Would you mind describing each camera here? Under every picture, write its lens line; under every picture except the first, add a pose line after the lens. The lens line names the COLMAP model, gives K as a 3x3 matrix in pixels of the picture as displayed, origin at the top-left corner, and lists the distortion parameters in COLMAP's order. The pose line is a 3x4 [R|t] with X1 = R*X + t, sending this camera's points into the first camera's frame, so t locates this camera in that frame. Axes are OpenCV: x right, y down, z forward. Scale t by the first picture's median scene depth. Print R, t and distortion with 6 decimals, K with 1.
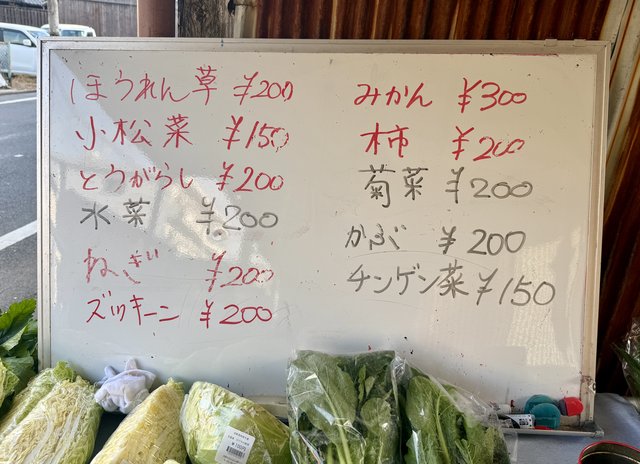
lens RADIAL K [[597.5, 0, 363.2], [0, 597.5, 216.4], [0, 0, 1]] dist [0.122894, -0.274696]
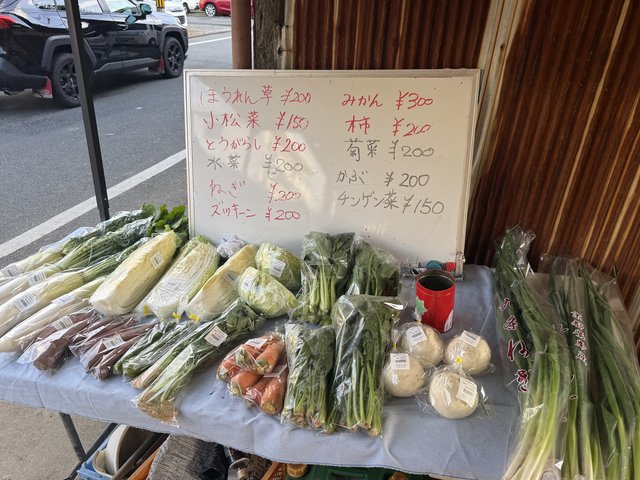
lens RADIAL K [[455.2, 0, 320.0], [0, 455.2, 240.0], [0, 0, 1]] dist [0.056129, -0.068537]
pose [[0.984827, 0.042622, -0.168221, 0.175372], [-0.015101, 0.986740, 0.161603, 0.000068], [0.172879, -0.156611, 0.972413, -0.474114]]
